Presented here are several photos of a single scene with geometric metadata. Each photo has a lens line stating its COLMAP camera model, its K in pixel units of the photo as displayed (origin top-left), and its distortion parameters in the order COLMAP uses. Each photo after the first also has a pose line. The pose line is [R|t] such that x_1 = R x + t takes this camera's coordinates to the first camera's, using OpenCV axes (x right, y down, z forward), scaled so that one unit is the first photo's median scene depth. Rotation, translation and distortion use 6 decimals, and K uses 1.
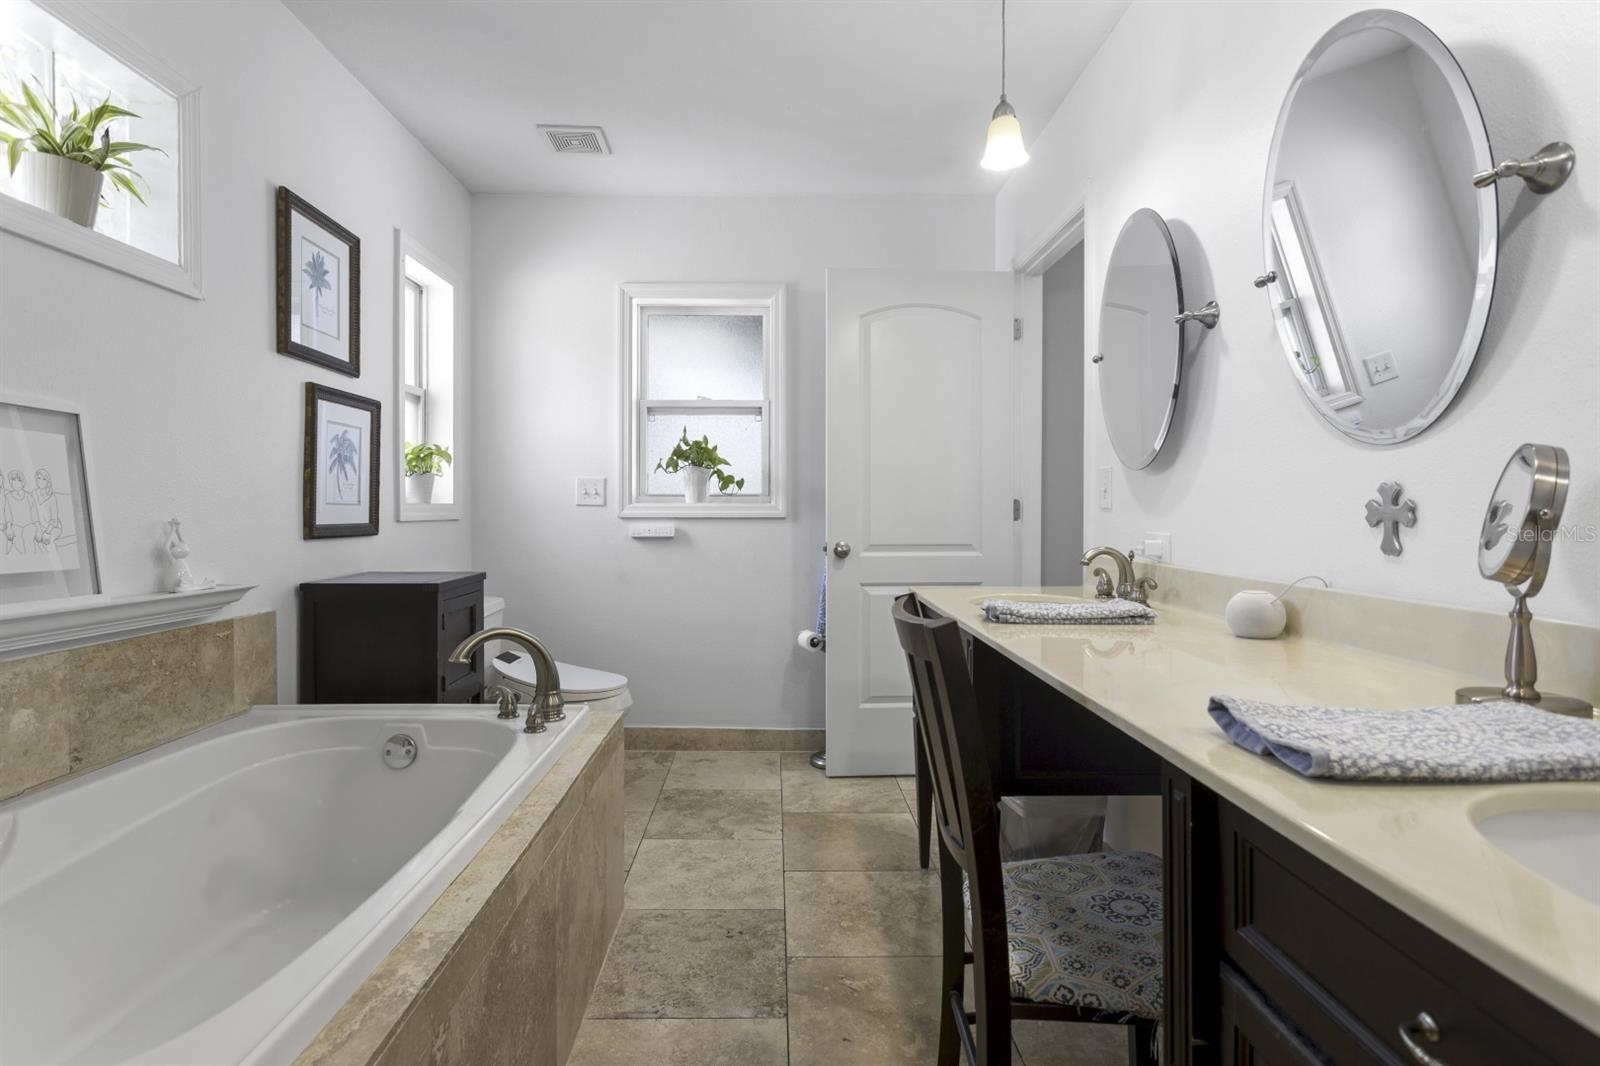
lens RADIAL K [[809.8, 0, 798.3], [0, 809.8, 504.5], [0, 0, 1]] dist [-0.017350, 0.011130]
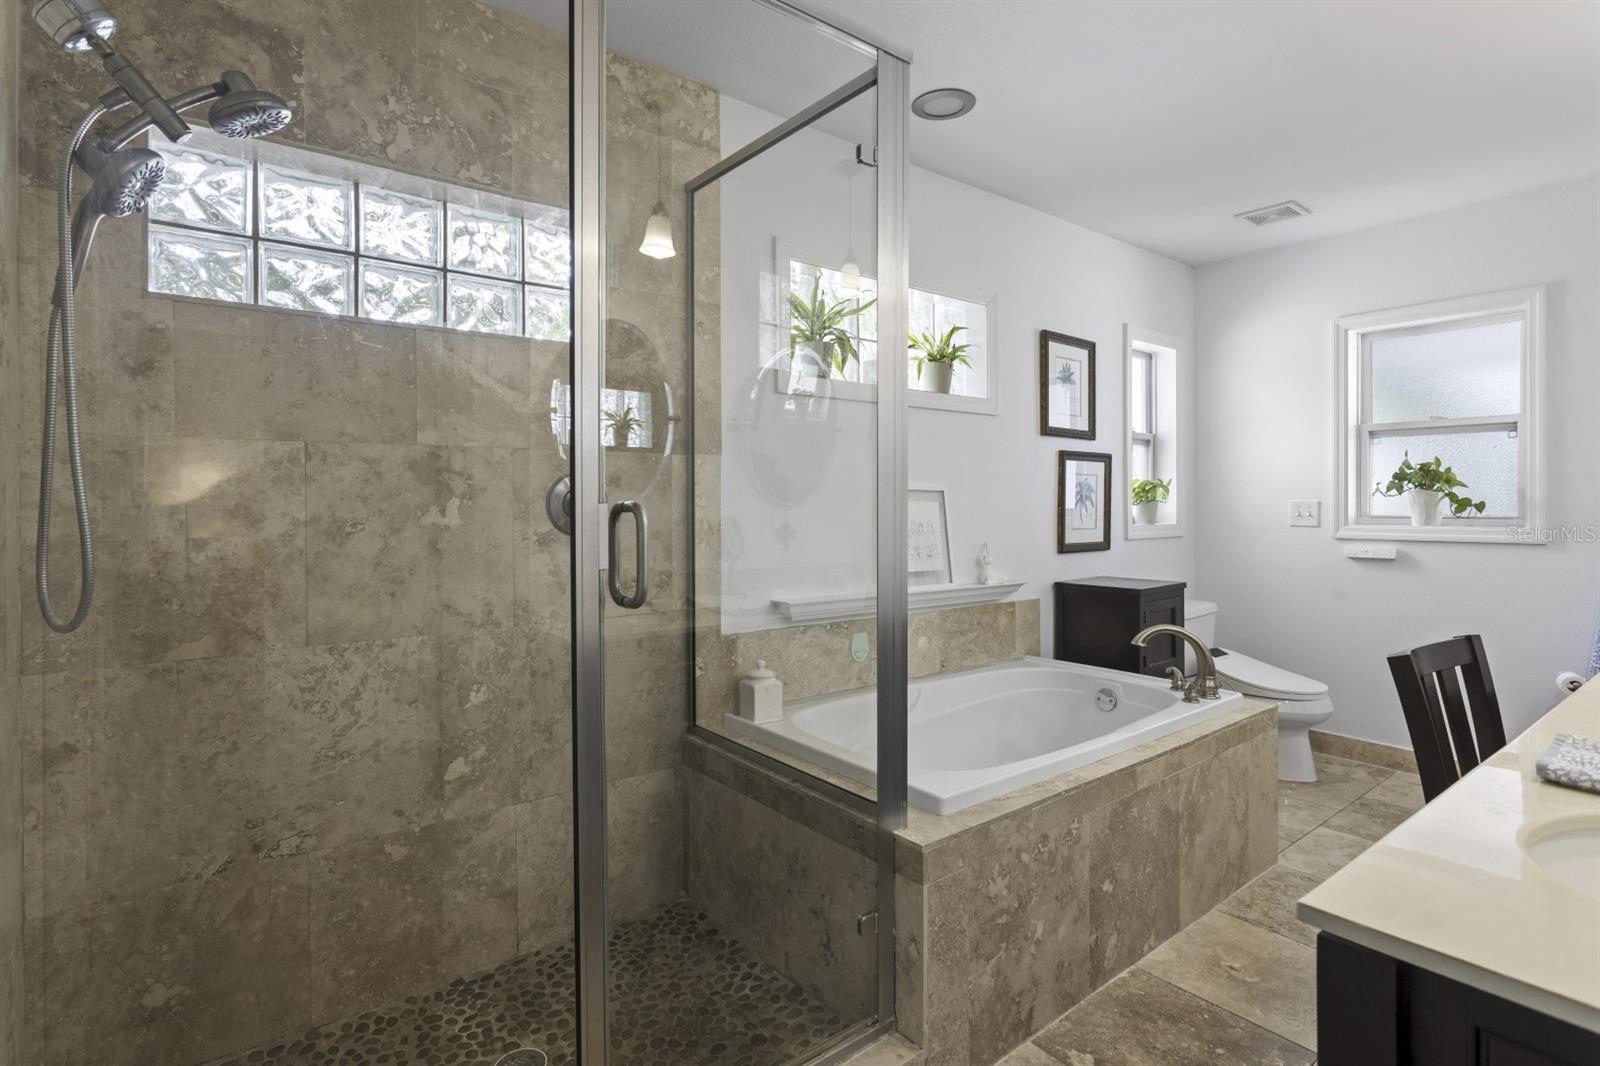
lens RADIAL K [[791.5, 0, 799.0], [0, 791.5, 529.3], [0, 0, 1]] dist [-0.003179, 0.000595]
pose [[0.604563, 0.023892, -0.796199, 0.296553], [0.007629, 0.999331, 0.035781, -0.062391], [0.796521, -0.027706, 0.603976, -0.308584]]
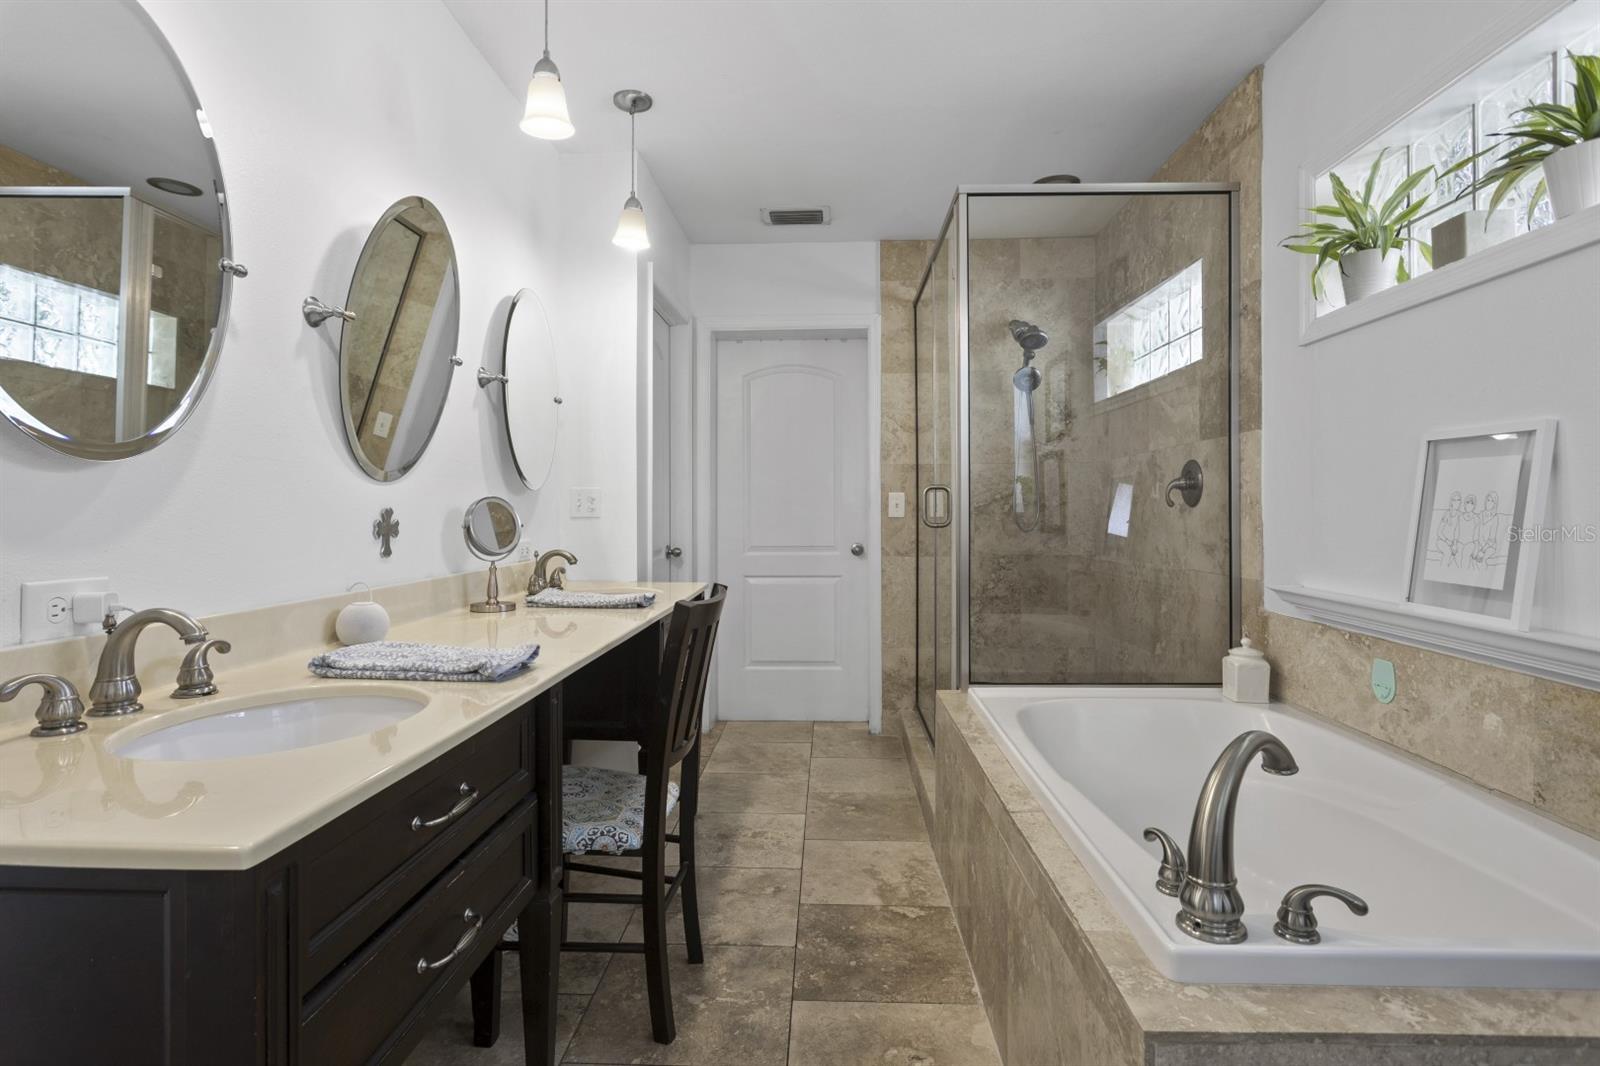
lens RADIAL K [[878.8, 0, 800.0], [0, 878.8, 533.0], [0, 0, 1]] dist [-0.003008, 0.000365]
pose [[-0.997887, -0.002518, 0.064920, -0.070184], [-0.001393, 0.999848, 0.017375, -0.005188], [-0.064954, 0.017247, -0.997739, 1.467265]]
